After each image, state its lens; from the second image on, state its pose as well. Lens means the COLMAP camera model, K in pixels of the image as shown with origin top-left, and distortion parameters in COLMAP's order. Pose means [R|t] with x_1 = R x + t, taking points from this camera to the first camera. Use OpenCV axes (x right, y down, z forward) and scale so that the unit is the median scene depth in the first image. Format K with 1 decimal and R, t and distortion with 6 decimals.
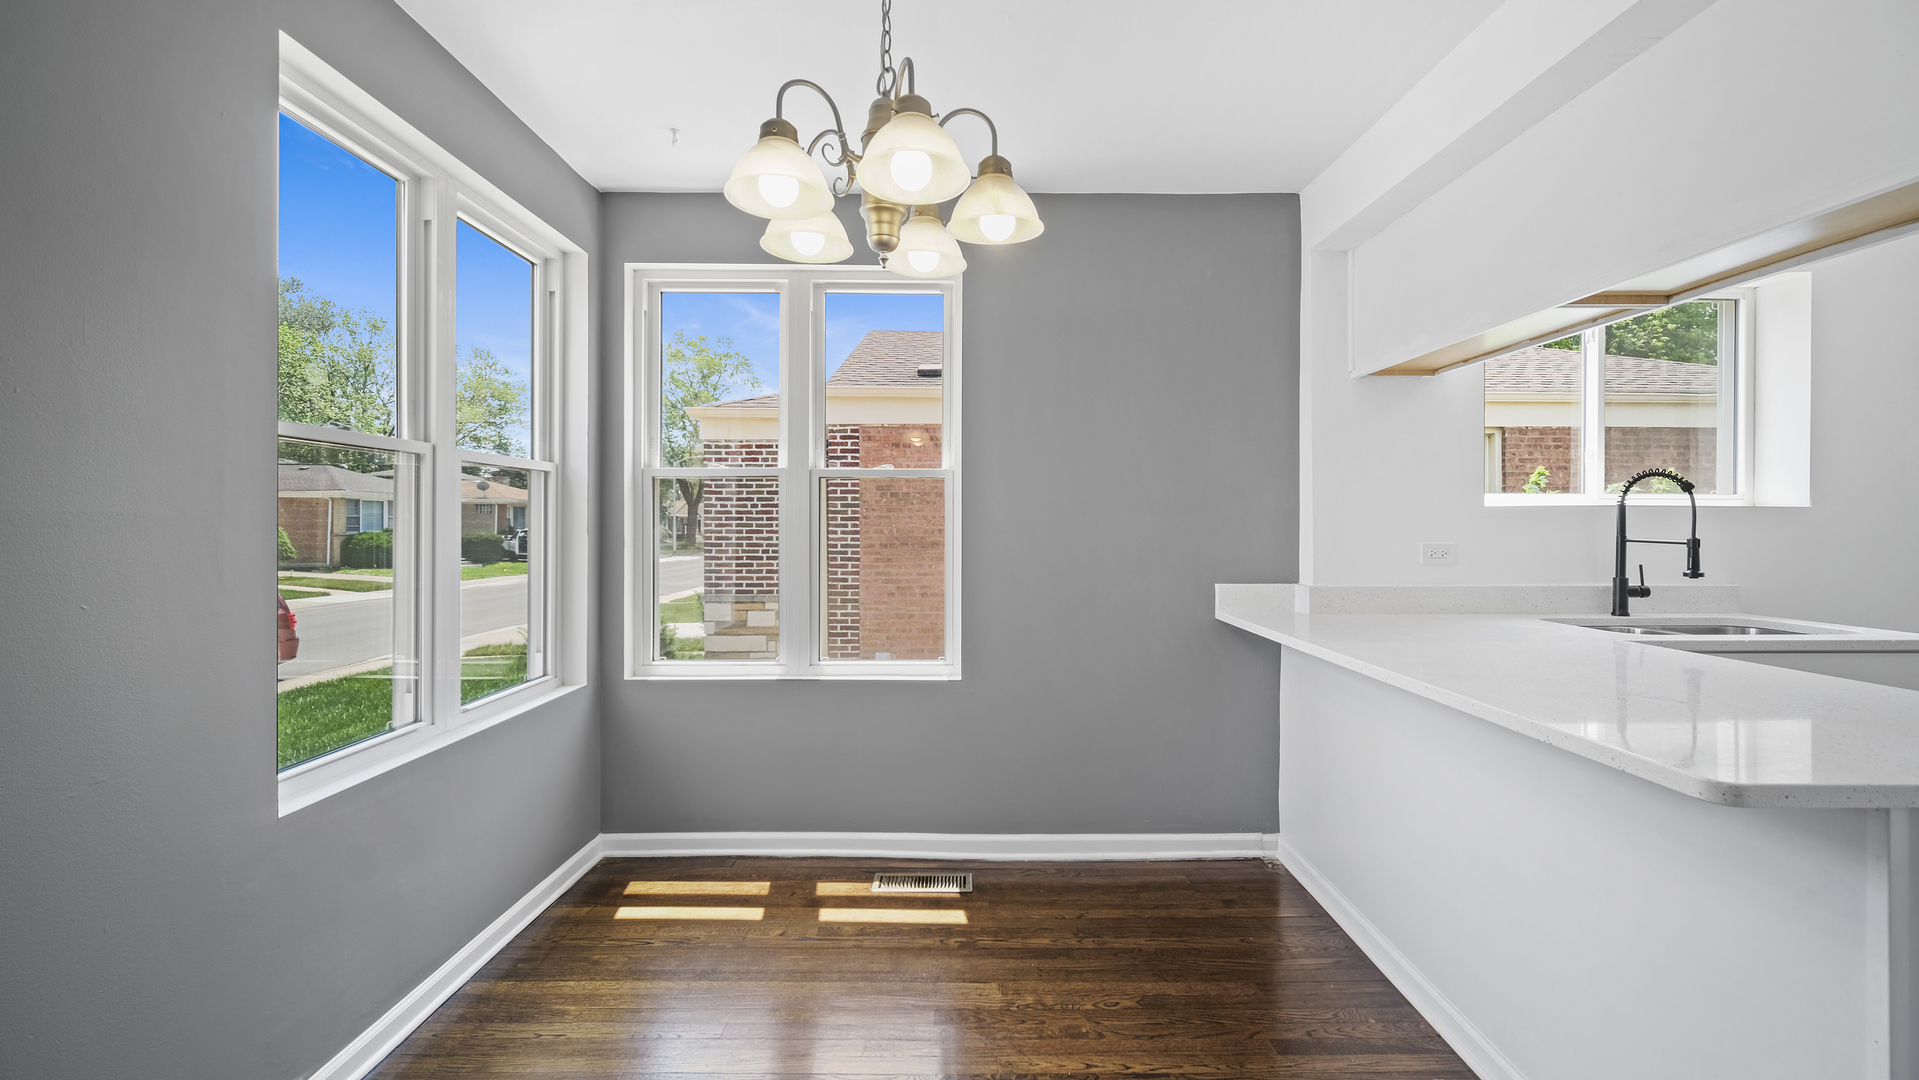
lens RADIAL K [[764.2, 0, 973.9], [0, 764.2, 527.3], [0, 0, 1]] dist [-0.003362, 0.000589]
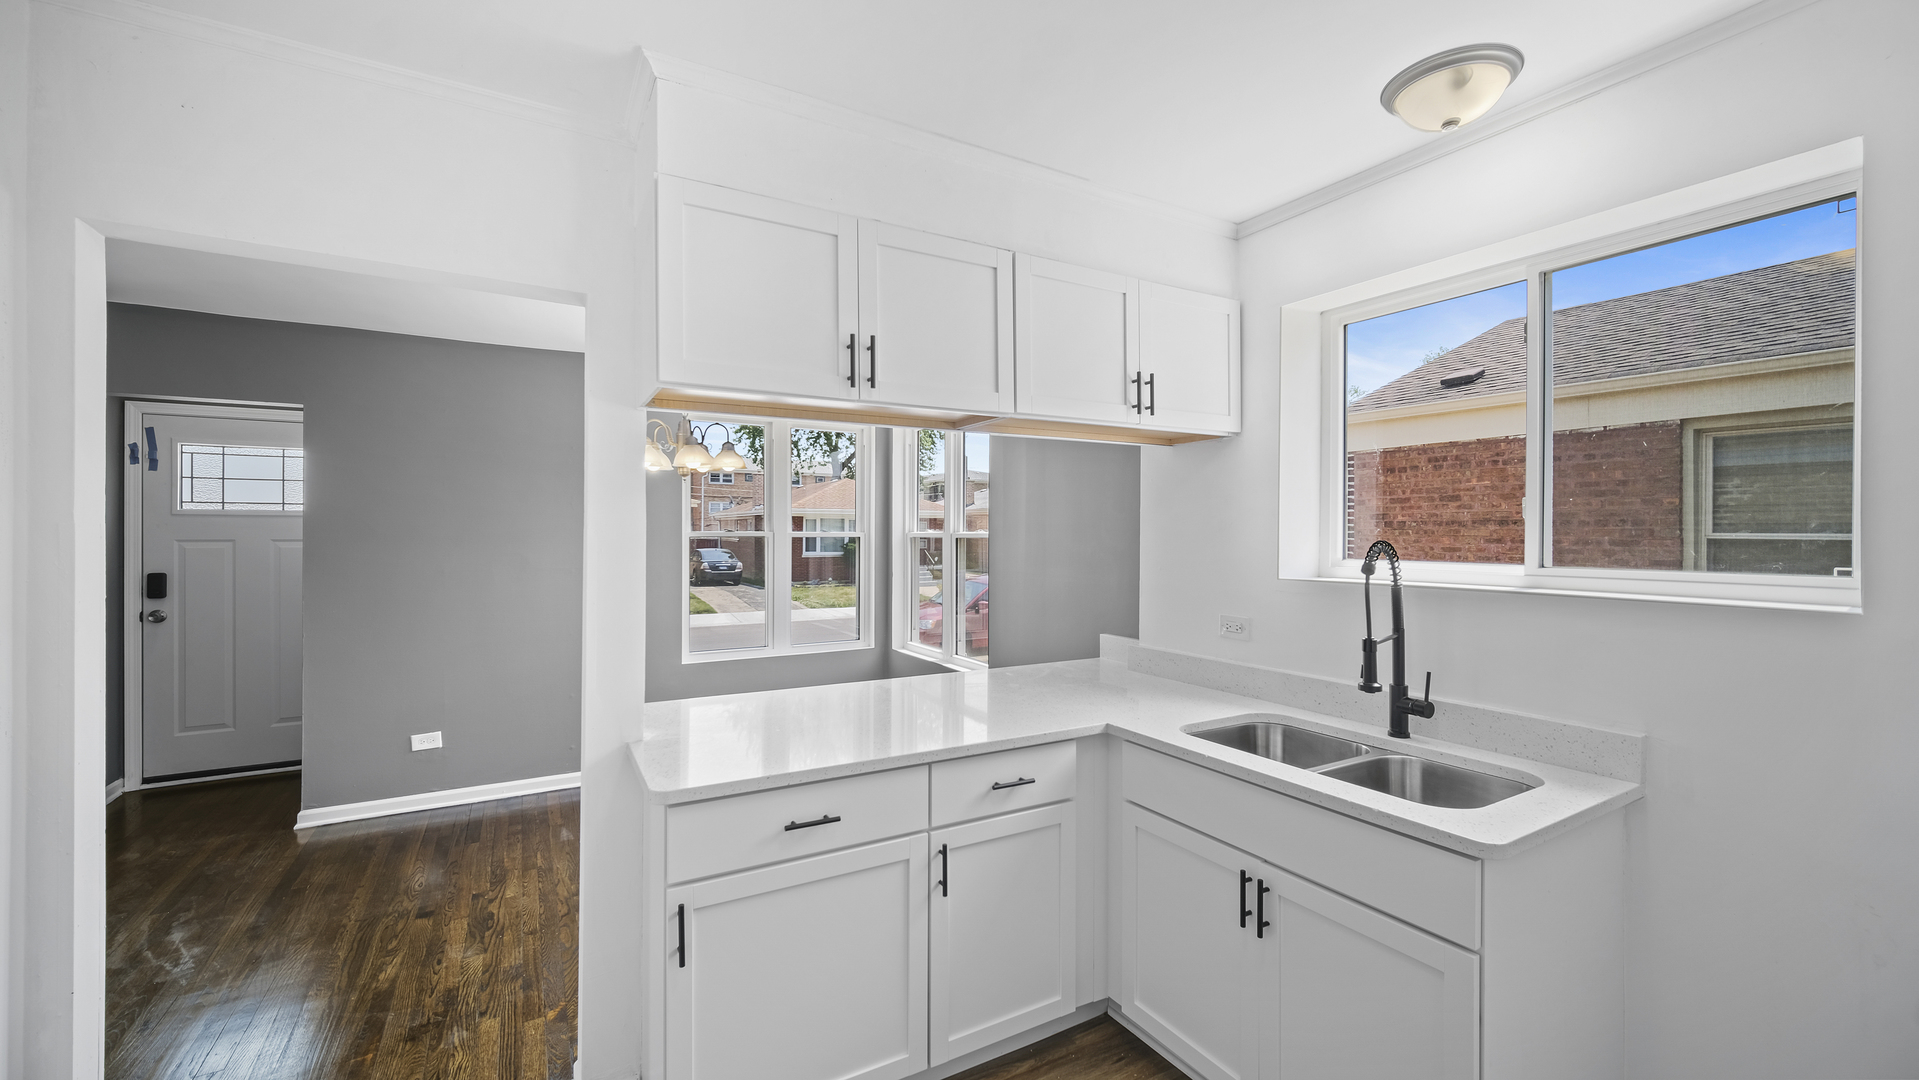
lens RADIAL K [[764.2, 0, 973.6], [0, 764.2, 535.2], [0, 0, 1]] dist [-0.003362, 0.000589]
pose [[0.505666, 0.001446, -0.862728, 1.267875], [-0.003312, 0.999994, -0.000265, -0.076947], [0.862723, 0.002991, 0.505668, 0.262779]]
